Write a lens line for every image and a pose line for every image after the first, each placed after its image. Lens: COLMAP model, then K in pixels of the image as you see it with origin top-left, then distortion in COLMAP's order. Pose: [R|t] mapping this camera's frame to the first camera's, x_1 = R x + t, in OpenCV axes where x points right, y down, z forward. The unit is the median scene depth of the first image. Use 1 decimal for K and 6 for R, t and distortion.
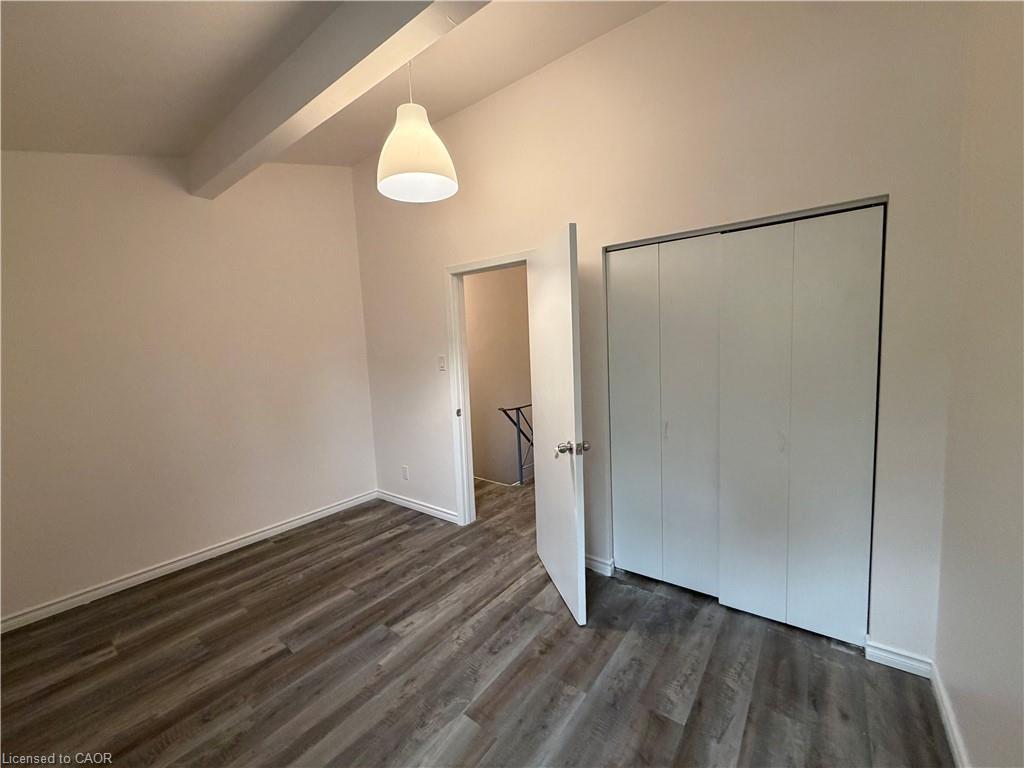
lens RADIAL K [[407.3, 0, 509.8], [0, 407.3, 384.4], [0, 0, 1]] dist [0.000514, -0.000102]
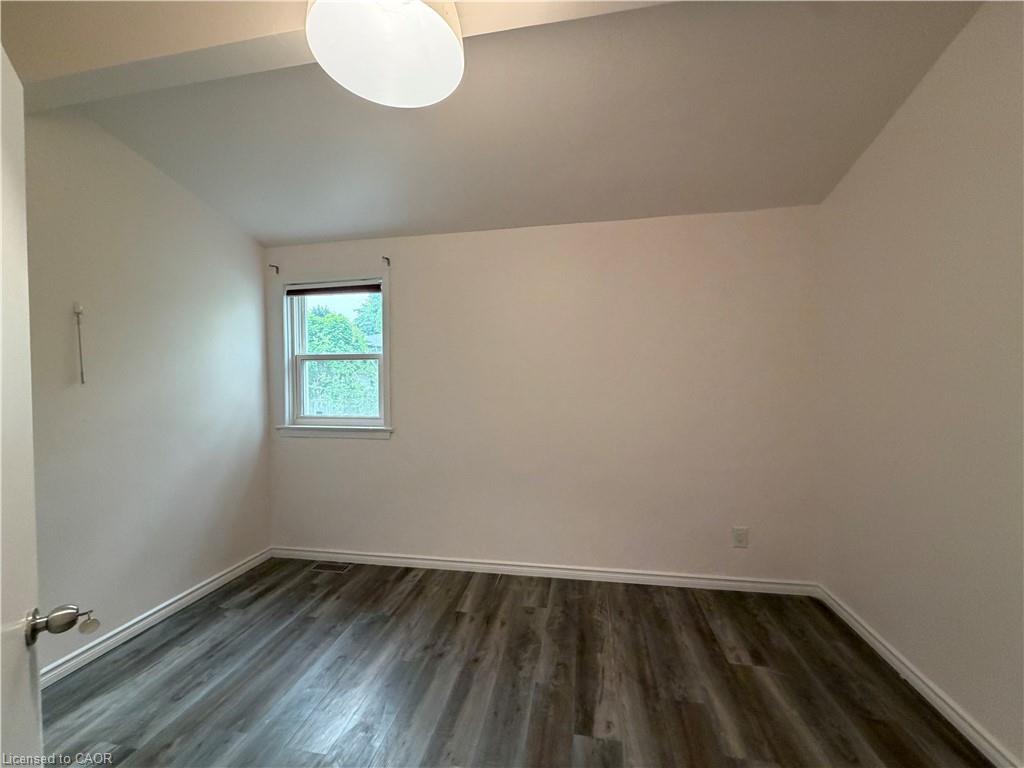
lens RADIAL K [[407.3, 0, 511.5], [0, 407.3, 383.7], [0, 0, 1]] dist [0.000514, -0.000102]
pose [[-0.889183, 0.063758, -0.453087, -0.106025], [0.009916, 0.992696, 0.120231, -0.135289], [0.457444, 0.102414, -0.883321, 1.683454]]
